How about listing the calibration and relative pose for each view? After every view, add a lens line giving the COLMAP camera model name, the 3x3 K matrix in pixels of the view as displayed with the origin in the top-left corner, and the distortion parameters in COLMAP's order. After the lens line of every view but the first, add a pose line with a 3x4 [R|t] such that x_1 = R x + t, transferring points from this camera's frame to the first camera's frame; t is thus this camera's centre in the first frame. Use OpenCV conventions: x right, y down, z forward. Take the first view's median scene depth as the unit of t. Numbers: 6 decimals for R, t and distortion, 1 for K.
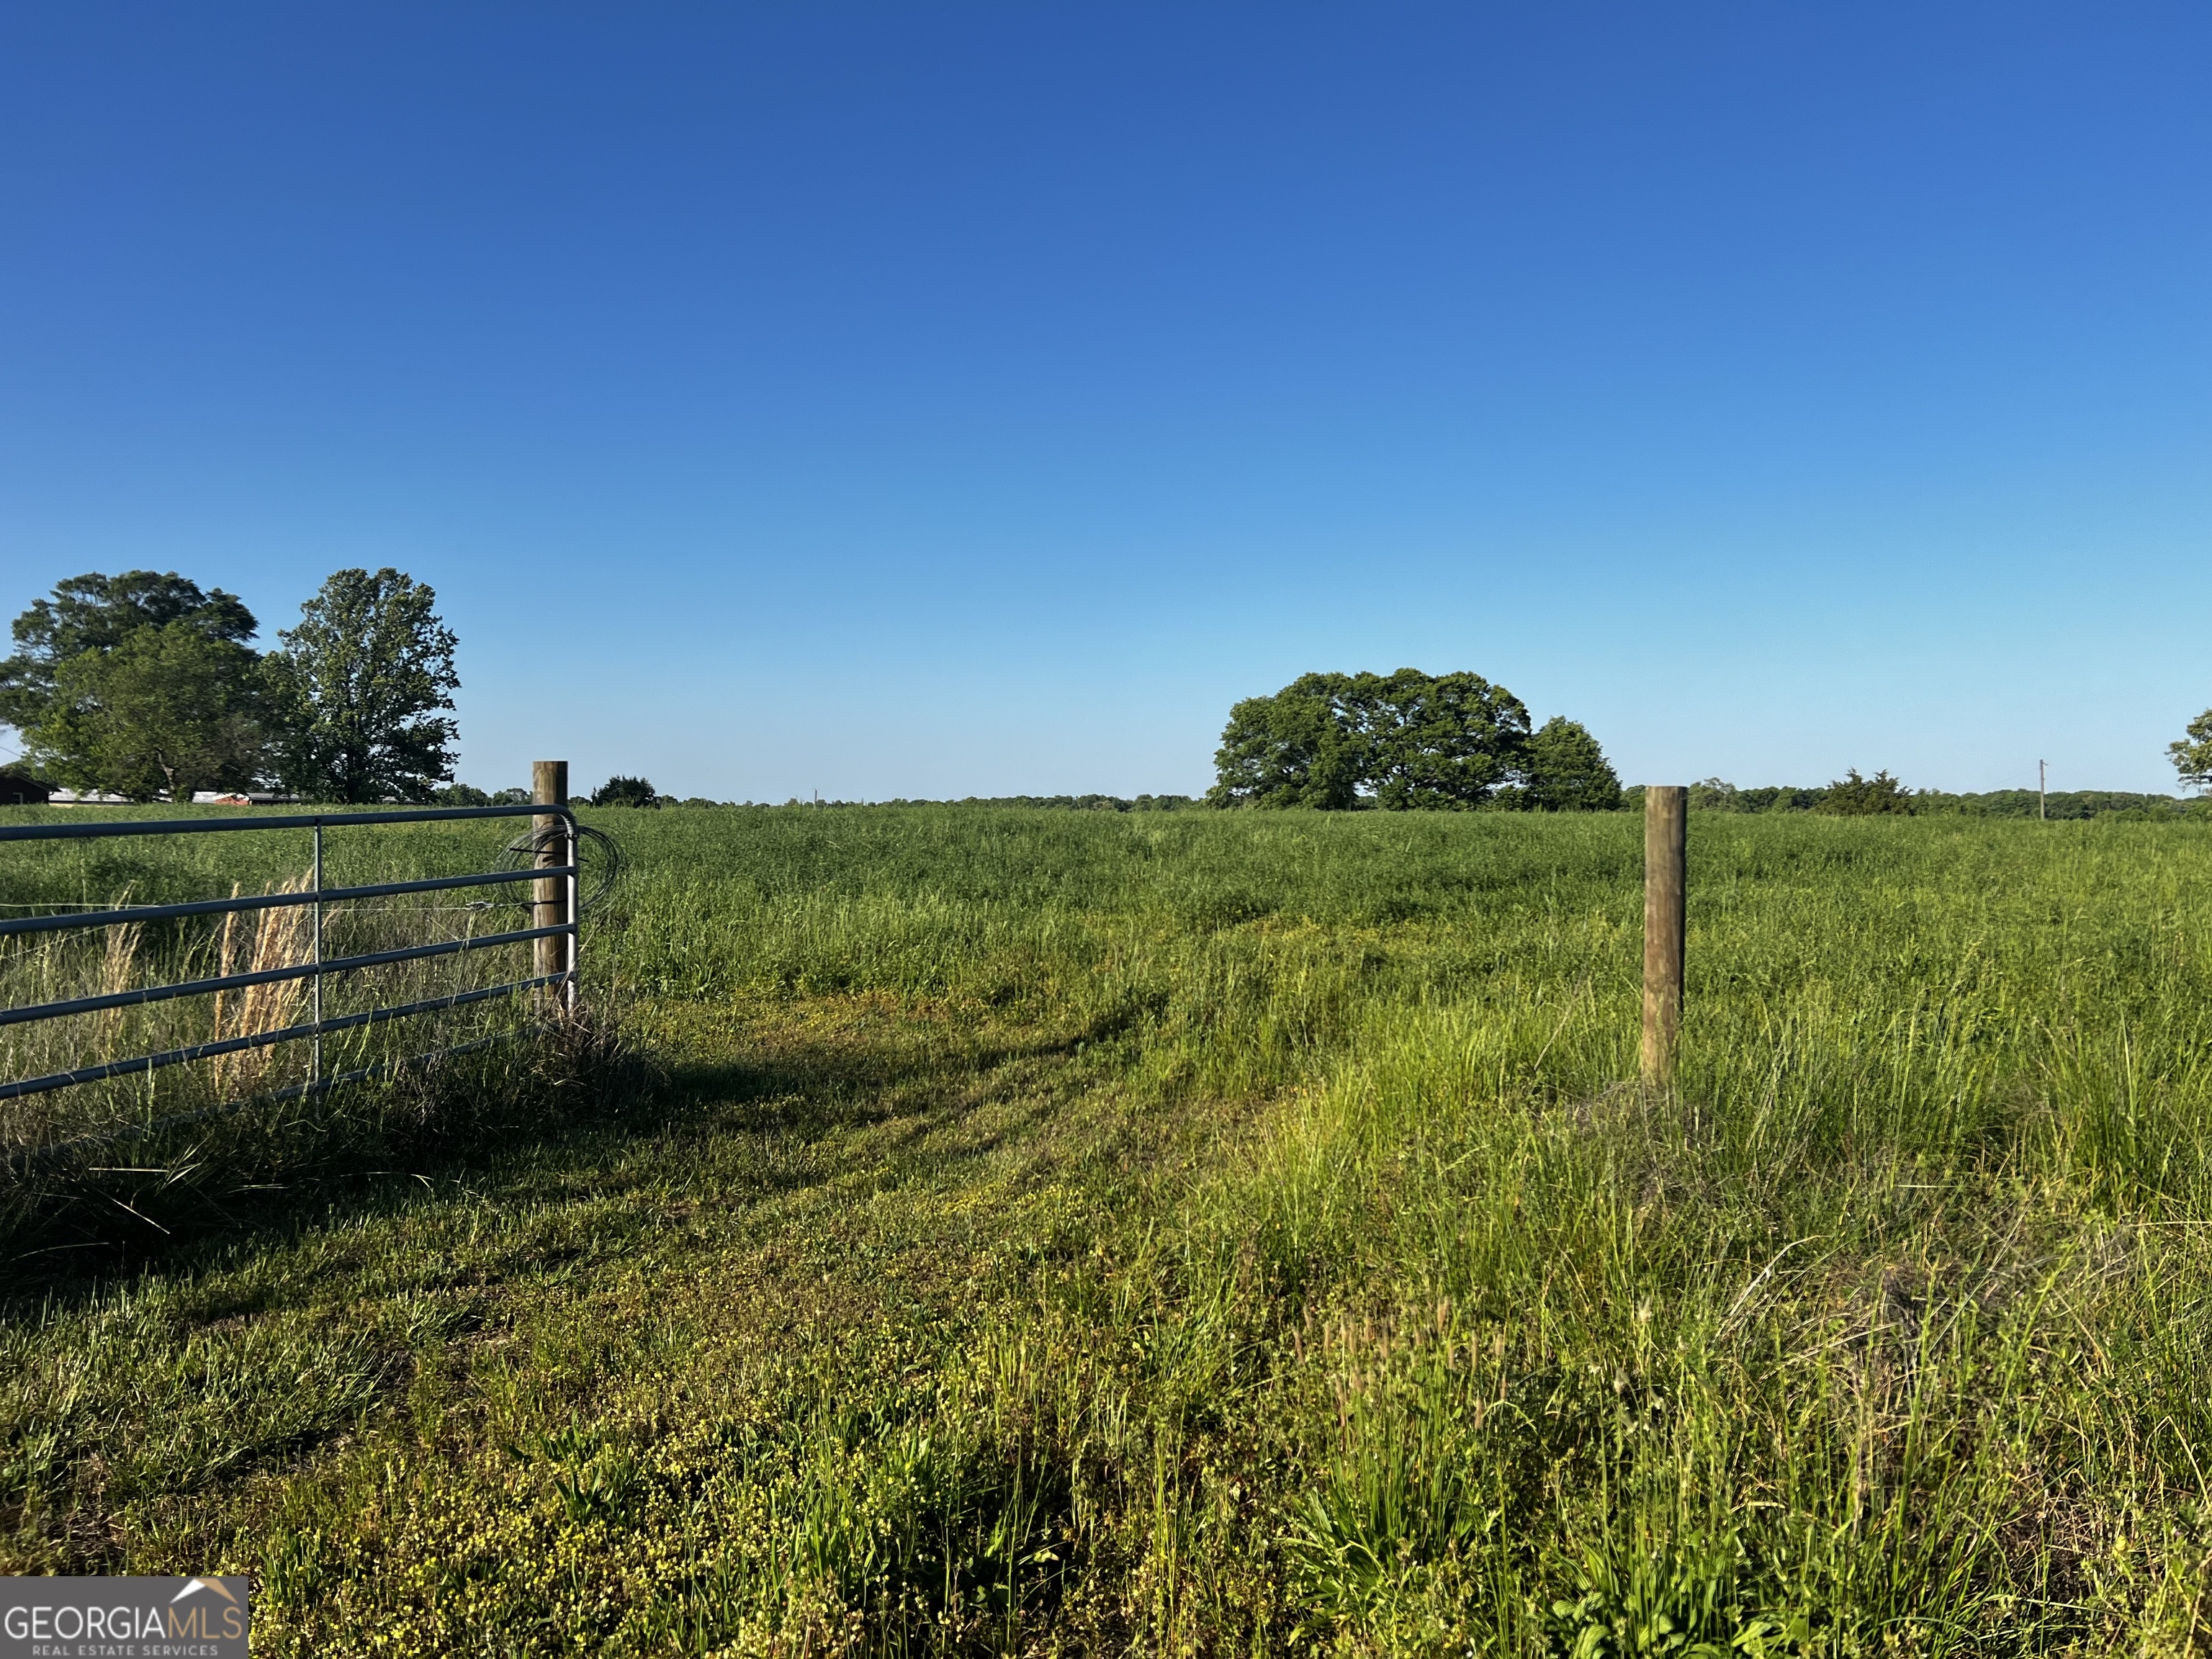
lens RADIAL K [[1720.8, 0, 1106.0], [0, 1720.8, 829.5], [0, 0, 1]] dist [0.054465, -0.041580]
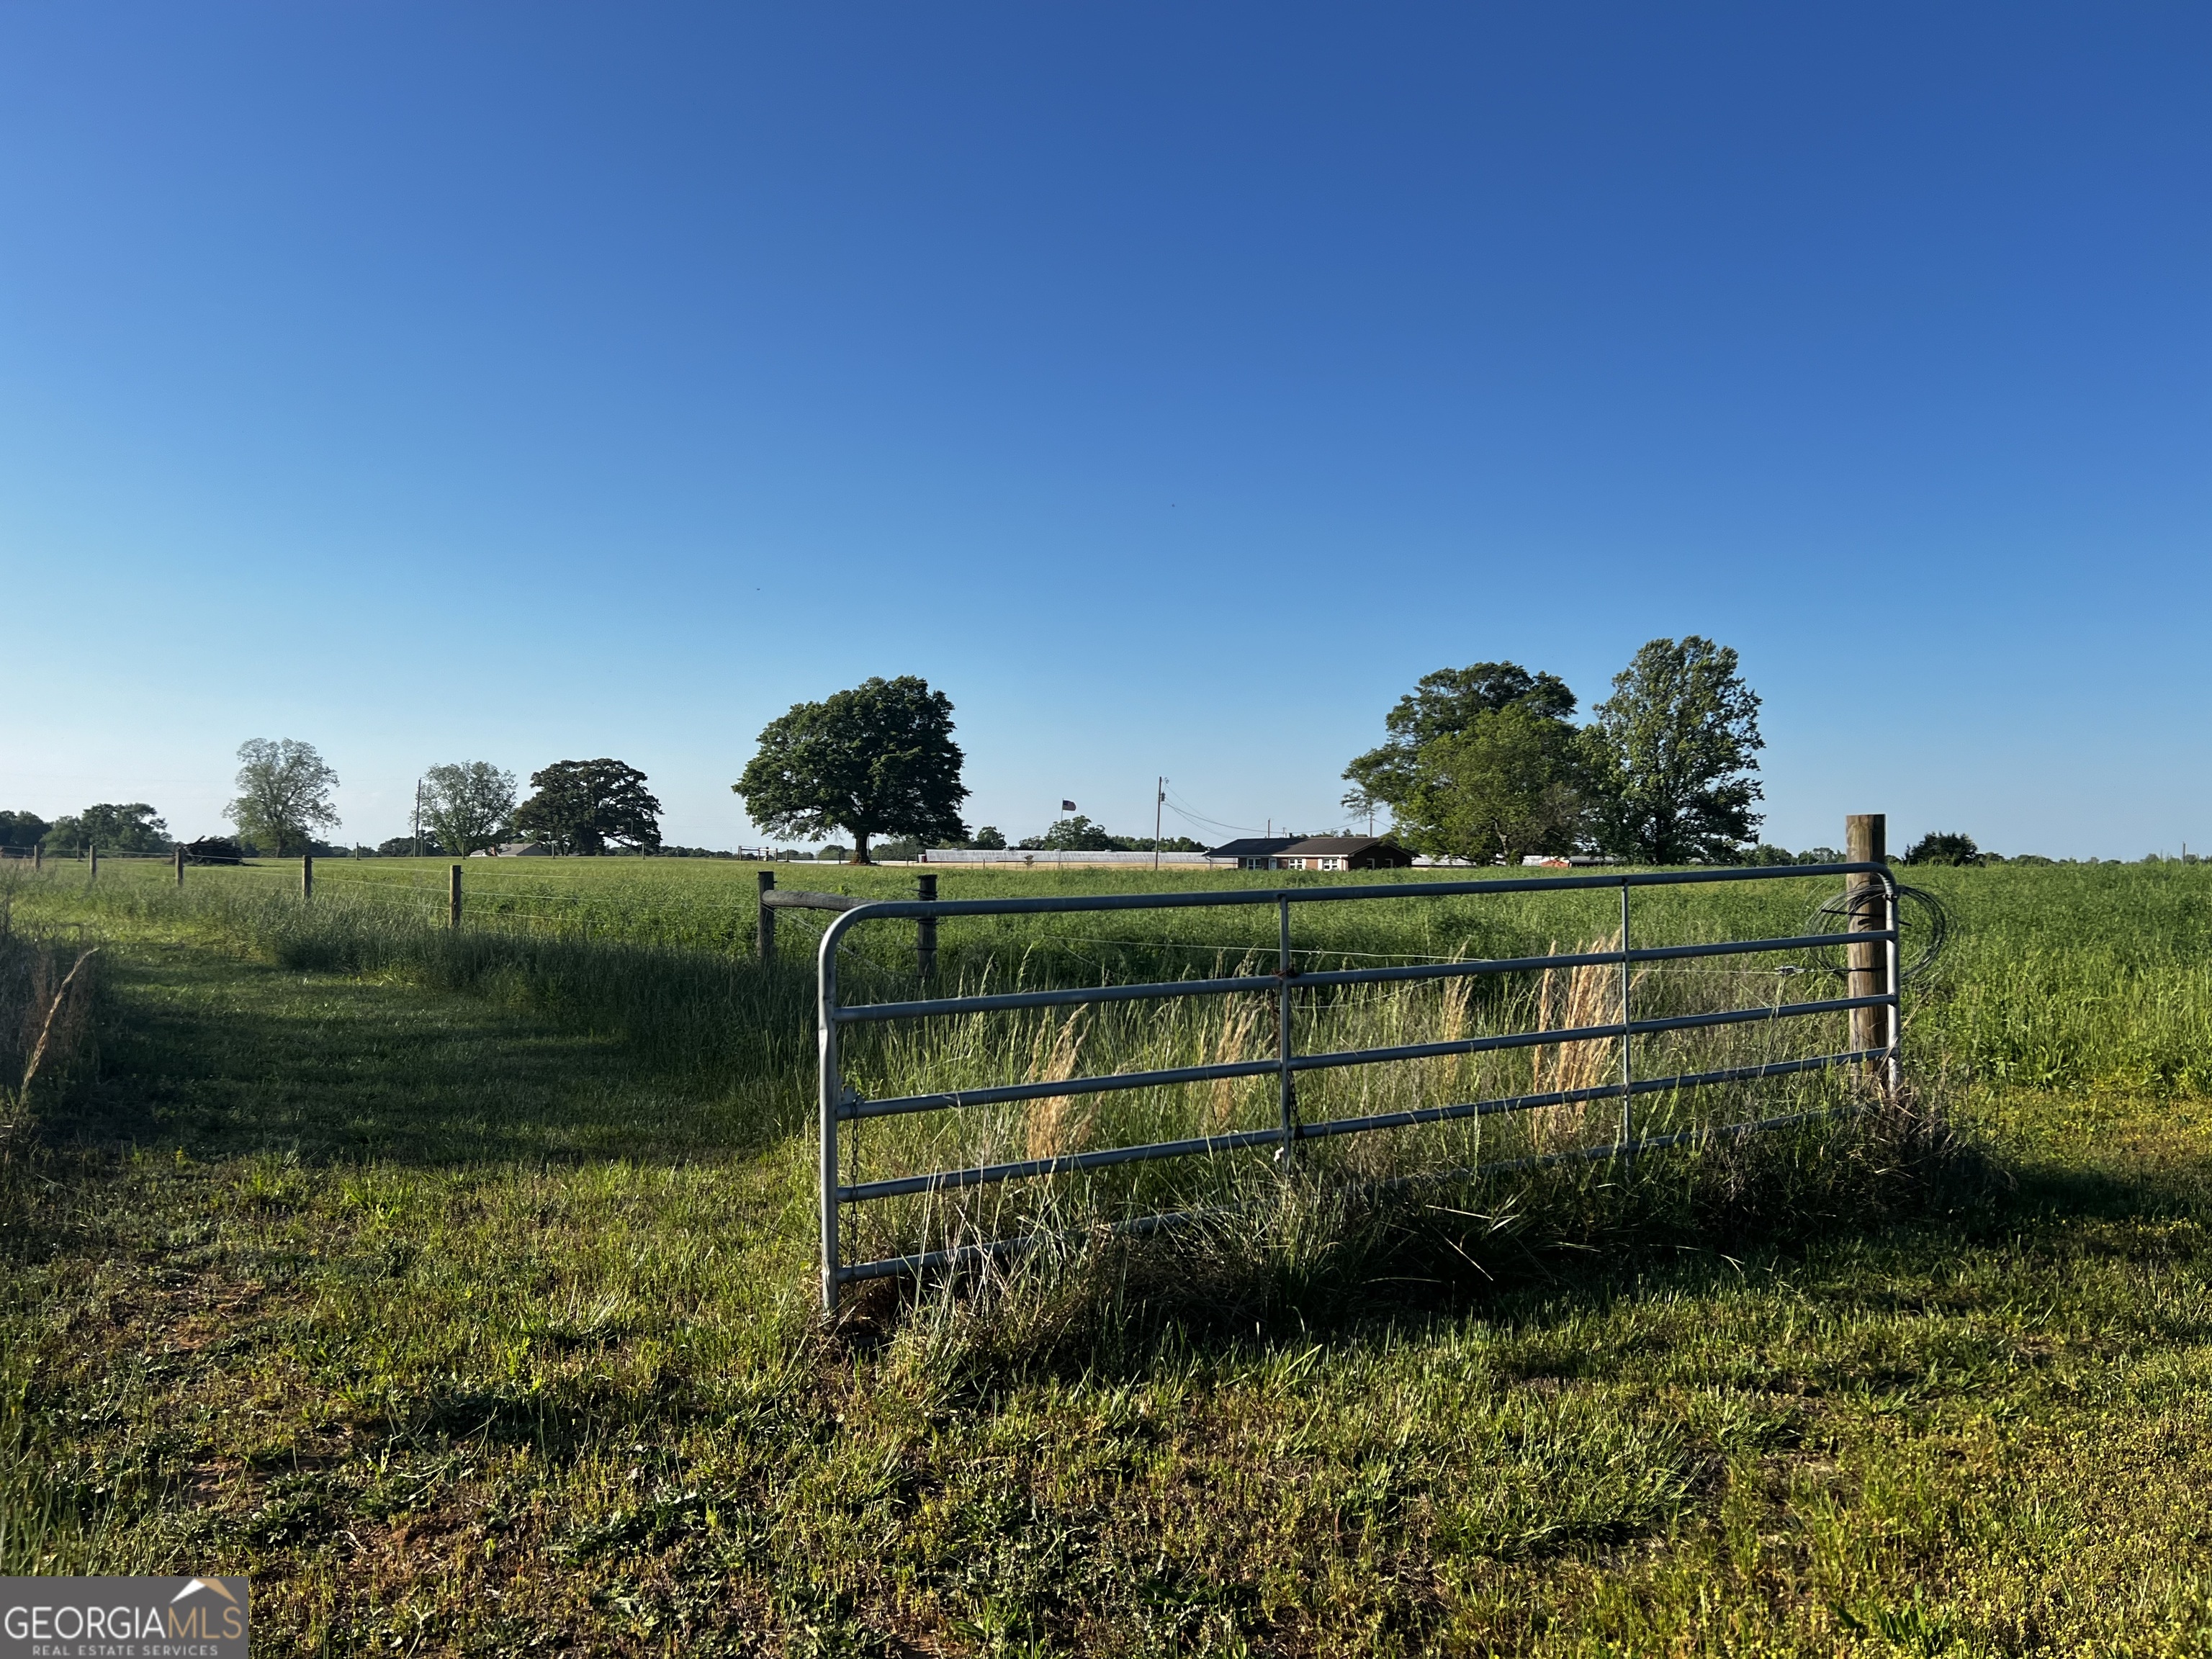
lens RADIAL K [[1606.2, 0, 1106.0], [0, 1606.2, 829.5], [0, 0, 1]] dist [0.006528, -0.024127]
pose [[0.735064, -0.024860, -0.677542, -0.044493], [-0.001004, 0.999287, -0.037755, 0.000722], [0.677997, 0.028433, 0.734514, 0.115061]]
